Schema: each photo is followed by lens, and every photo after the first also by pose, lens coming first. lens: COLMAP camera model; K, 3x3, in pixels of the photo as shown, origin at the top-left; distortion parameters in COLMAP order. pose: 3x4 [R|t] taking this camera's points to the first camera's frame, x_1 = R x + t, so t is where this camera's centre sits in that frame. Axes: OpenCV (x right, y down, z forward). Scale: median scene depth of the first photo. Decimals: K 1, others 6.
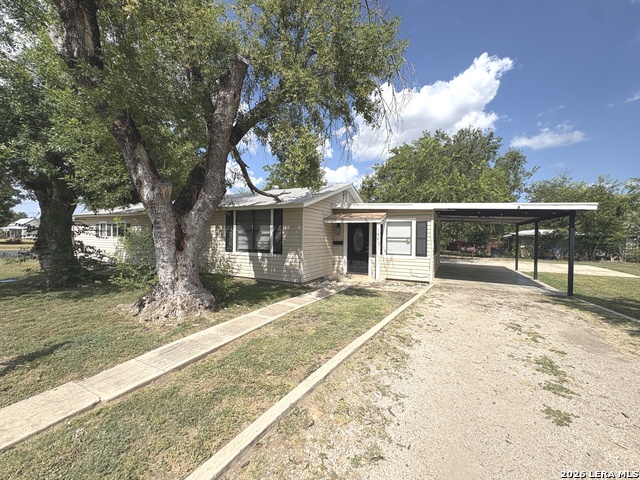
lens RADIAL K [[254.8, 0, 322.3], [0, 254.8, 240.1], [0, 0, 1]] dist [0.000476, -0.000247]
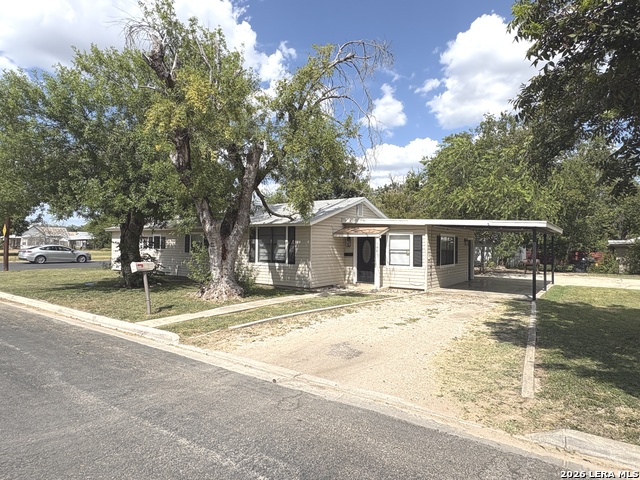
lens RADIAL K [[378.7, 0, 324.4], [0, 378.7, 240.6], [0, 0, 1]] dist [0.002072, -0.001084]
pose [[0.986885, -0.007190, -0.161263, 0.250613], [0.003298, 0.999697, -0.024390, -0.010643], [0.161389, 0.023538, 0.986610, -0.684781]]
